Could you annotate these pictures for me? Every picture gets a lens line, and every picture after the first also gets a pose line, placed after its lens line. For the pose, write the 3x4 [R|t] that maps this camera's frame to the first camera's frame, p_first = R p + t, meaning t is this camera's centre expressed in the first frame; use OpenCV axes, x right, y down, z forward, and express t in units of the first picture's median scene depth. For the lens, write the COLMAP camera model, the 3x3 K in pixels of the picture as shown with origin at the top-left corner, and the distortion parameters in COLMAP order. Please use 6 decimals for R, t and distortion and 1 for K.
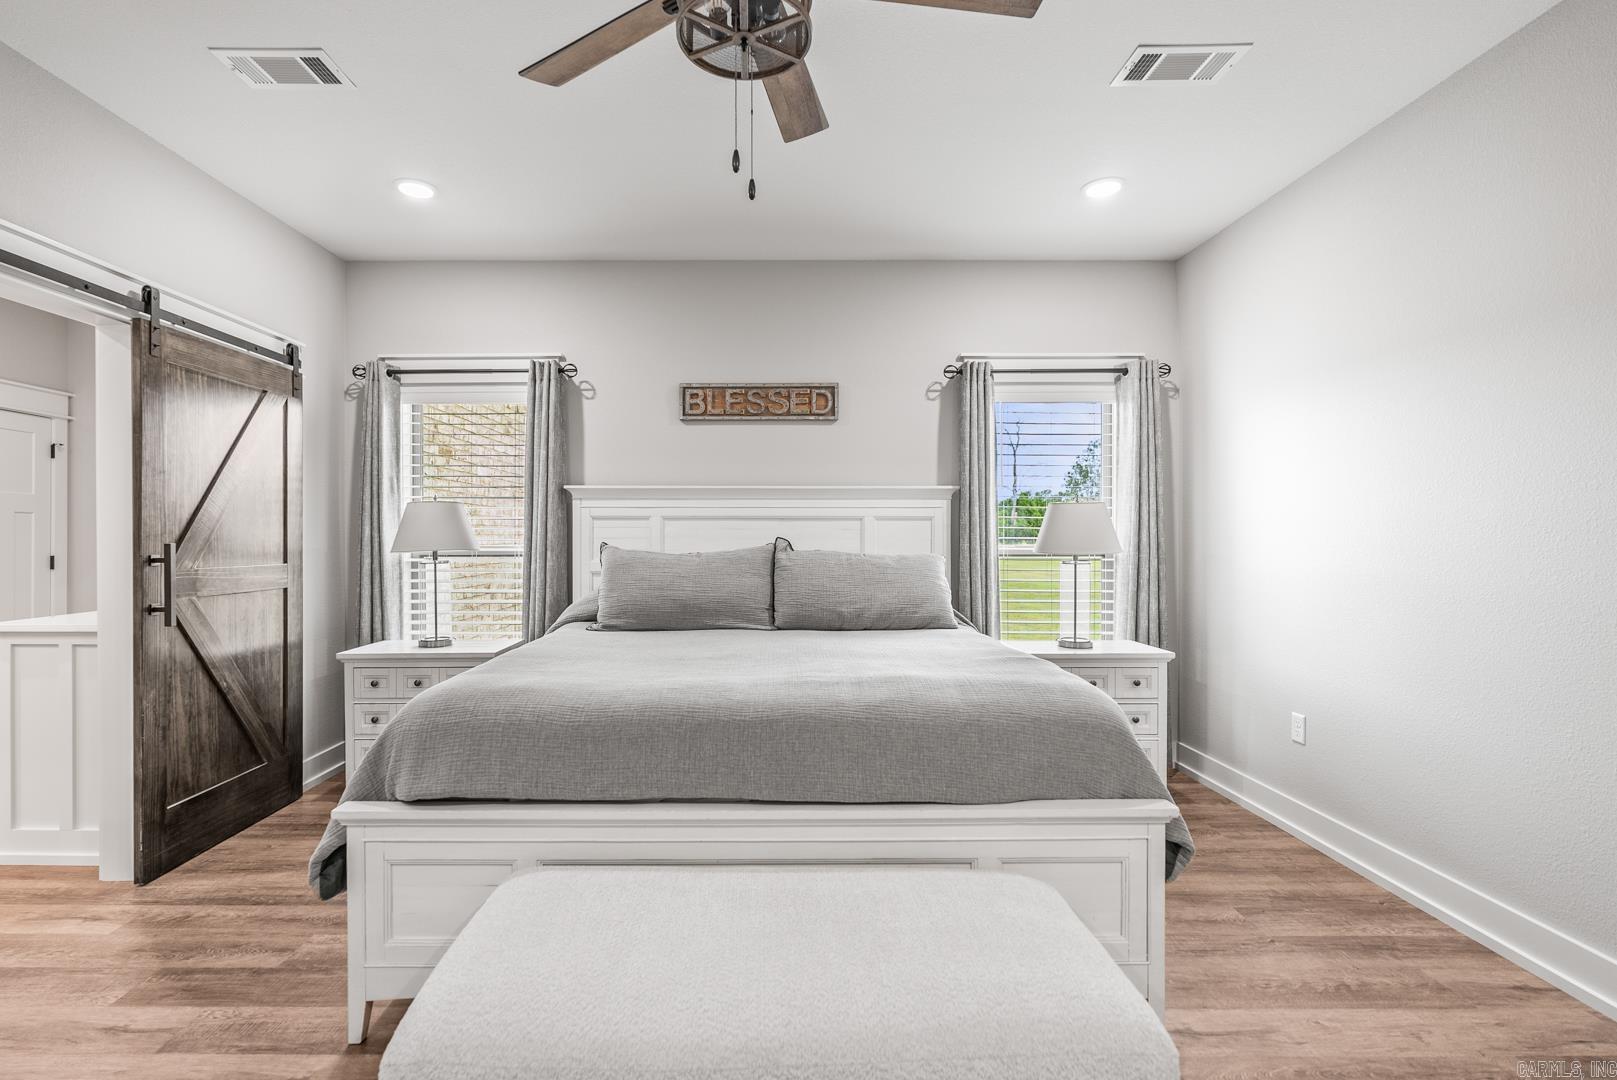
lens RADIAL K [[738.3, 0, 805.9], [0, 738.3, 539.9], [0, 0, 1]] dist [-0.005599, 0.002823]
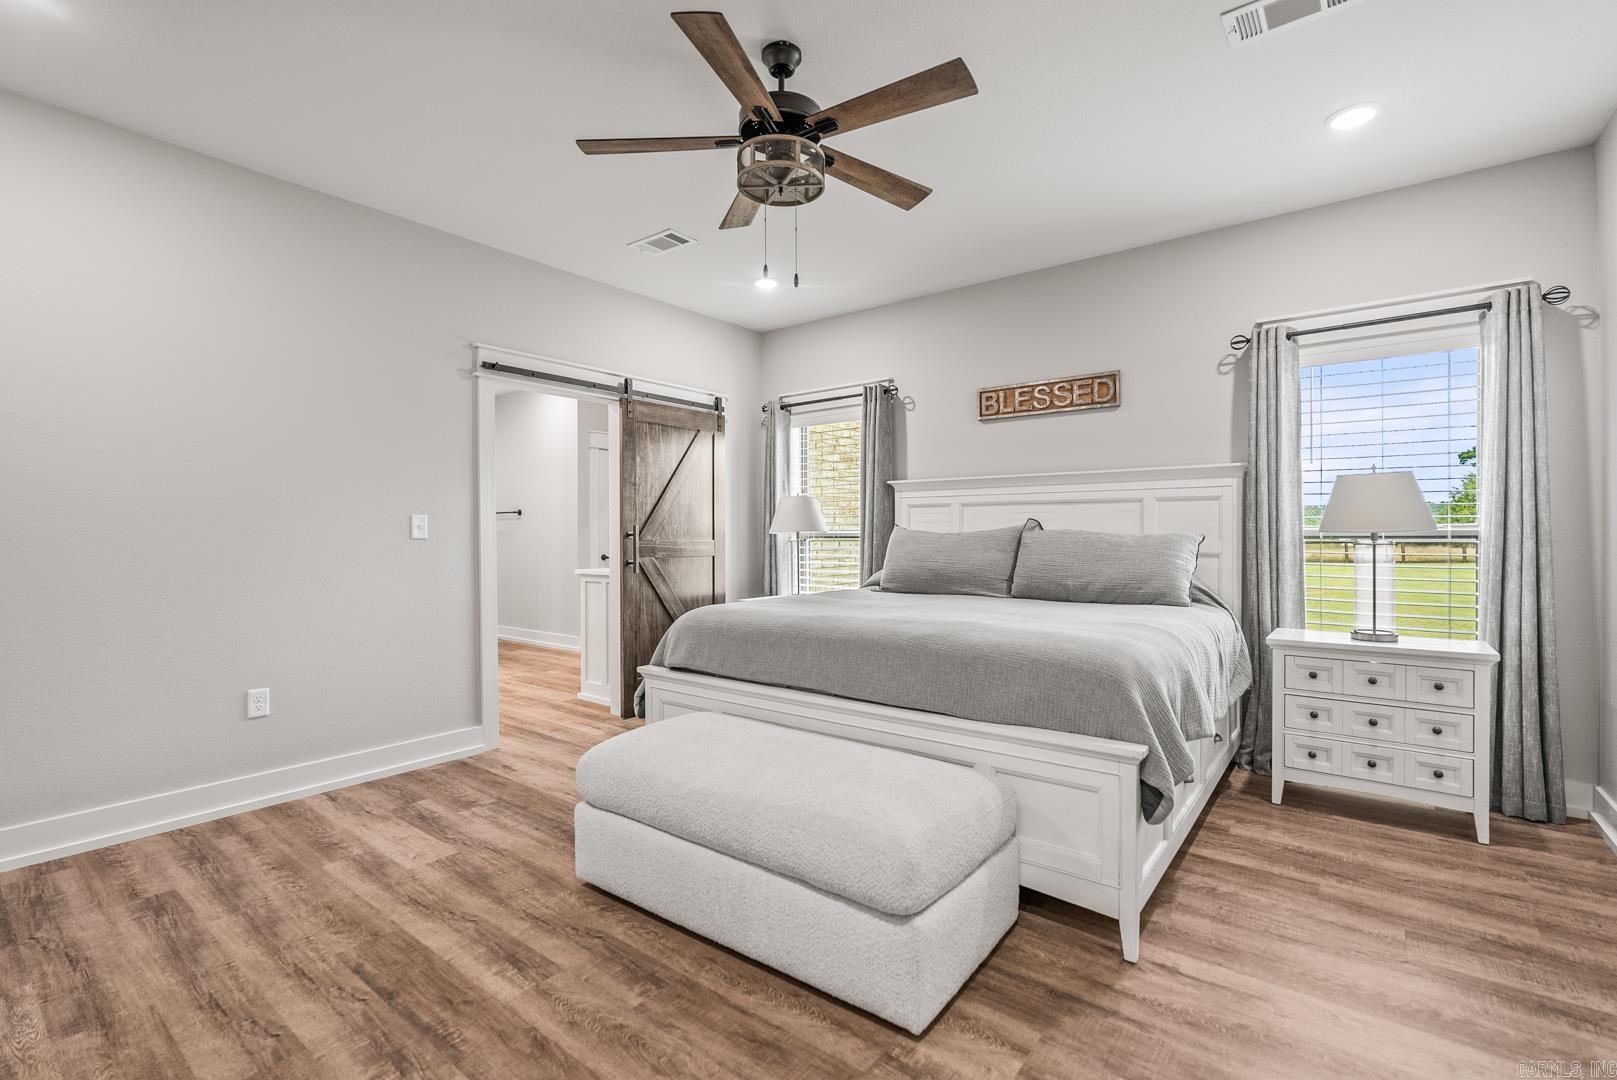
lens RADIAL K [[738.3, 0, 845.7], [0, 738.3, 535.3], [0, 0, 1]] dist [-0.005599, 0.002823]
pose [[0.800650, -0.002511, -0.599127, 0.390470], [0.001660, 0.999997, -0.001974, 0.022817], [0.599130, 0.000586, 0.800652, -0.064371]]
